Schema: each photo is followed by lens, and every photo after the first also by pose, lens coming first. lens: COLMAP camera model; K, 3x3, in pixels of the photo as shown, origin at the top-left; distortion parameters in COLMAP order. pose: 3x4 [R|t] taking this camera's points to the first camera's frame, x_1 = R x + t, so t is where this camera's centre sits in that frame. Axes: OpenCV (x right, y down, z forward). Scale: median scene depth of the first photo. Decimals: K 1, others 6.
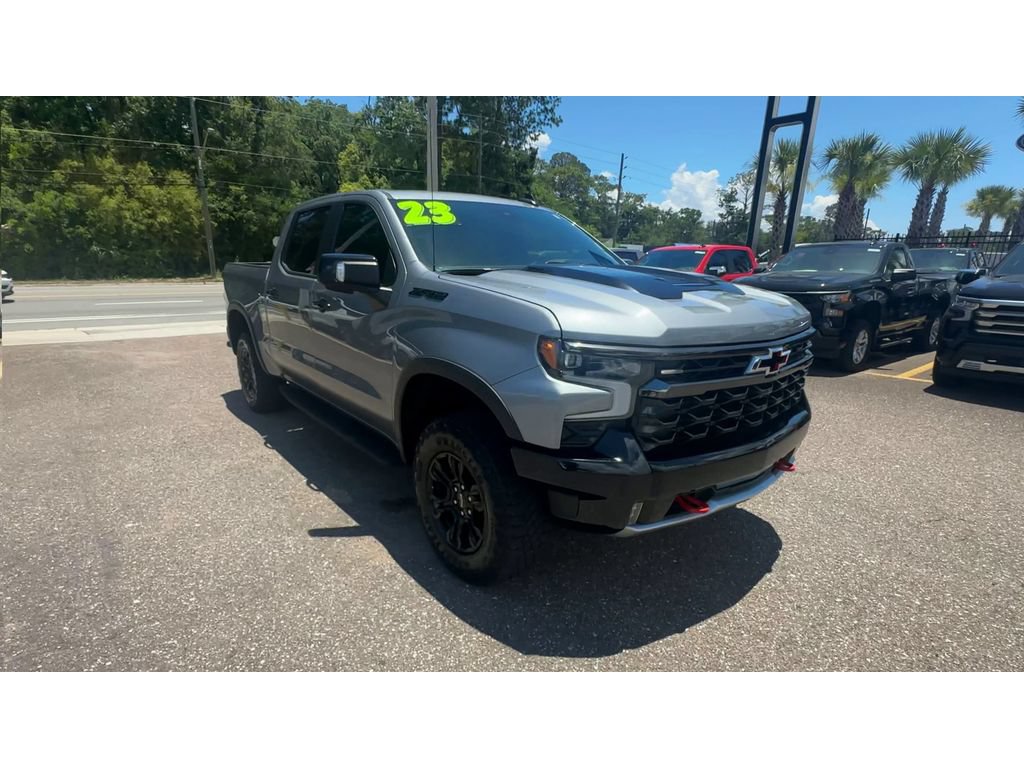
lens RADIAL K [[540.1, 0, 501.9], [0, 540.1, 427.1], [0, 0, 1]] dist [-0.011196, 0.003638]
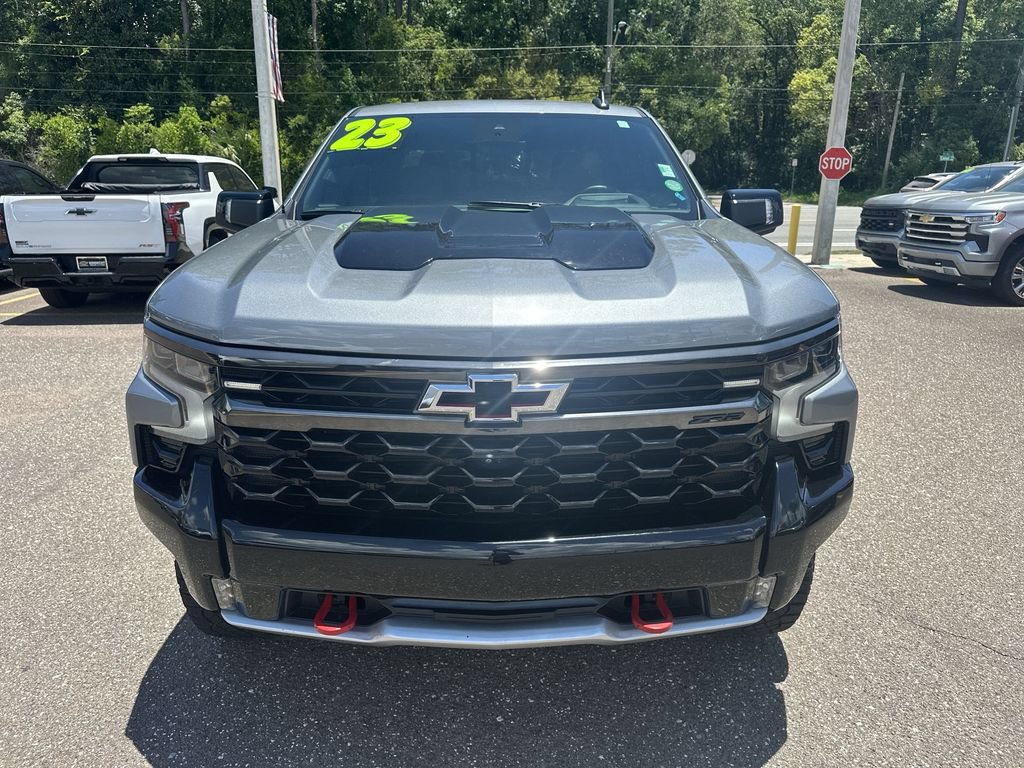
lens RADIAL K [[735.3, 0, 514.1], [0, 735.3, 381.1], [0, 0, 1]] dist [0.018175, -0.022489]
pose [[0.789500, 0.151644, -0.594721, 0.161911], [-0.170163, 0.985091, 0.025289, -0.027695], [0.589690, 0.081234, 0.803534, 0.075634]]
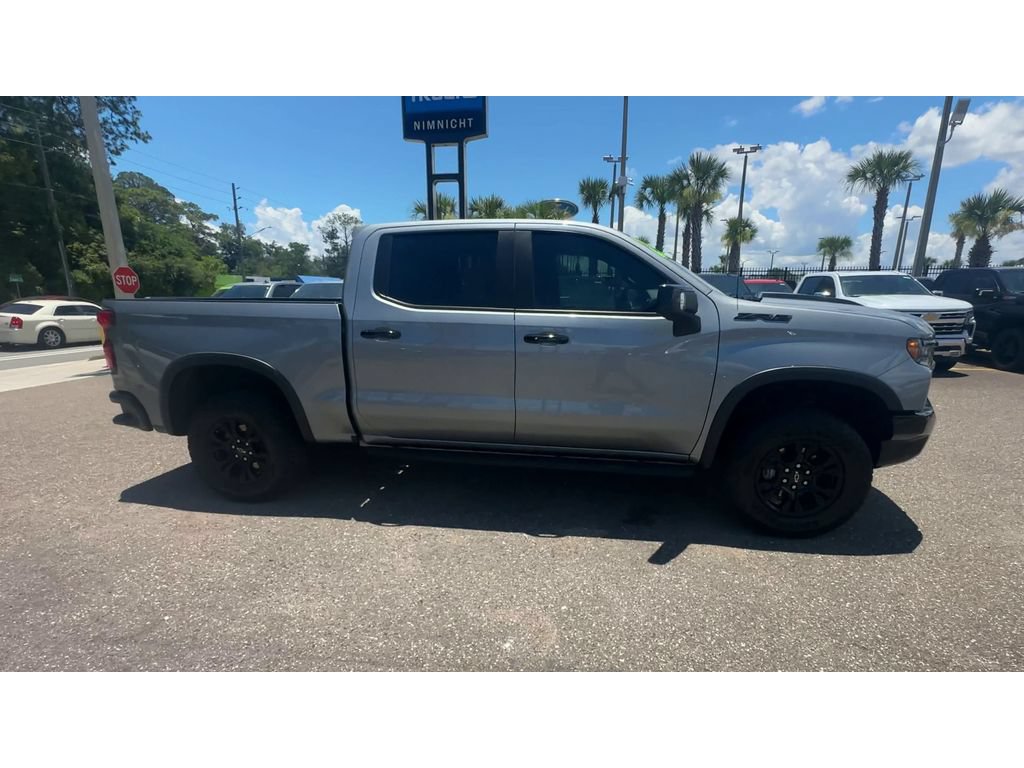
lens RADIAL K [[504.7, 0, 527.2], [0, 504.7, 425.3], [0, 0, 1]] dist [-0.002658, -0.000664]
pose [[0.727268, -0.184091, 0.661205, -0.255198], [0.211437, 0.976600, 0.039341, -0.032039], [-0.652975, 0.111191, 0.749173, 0.101186]]
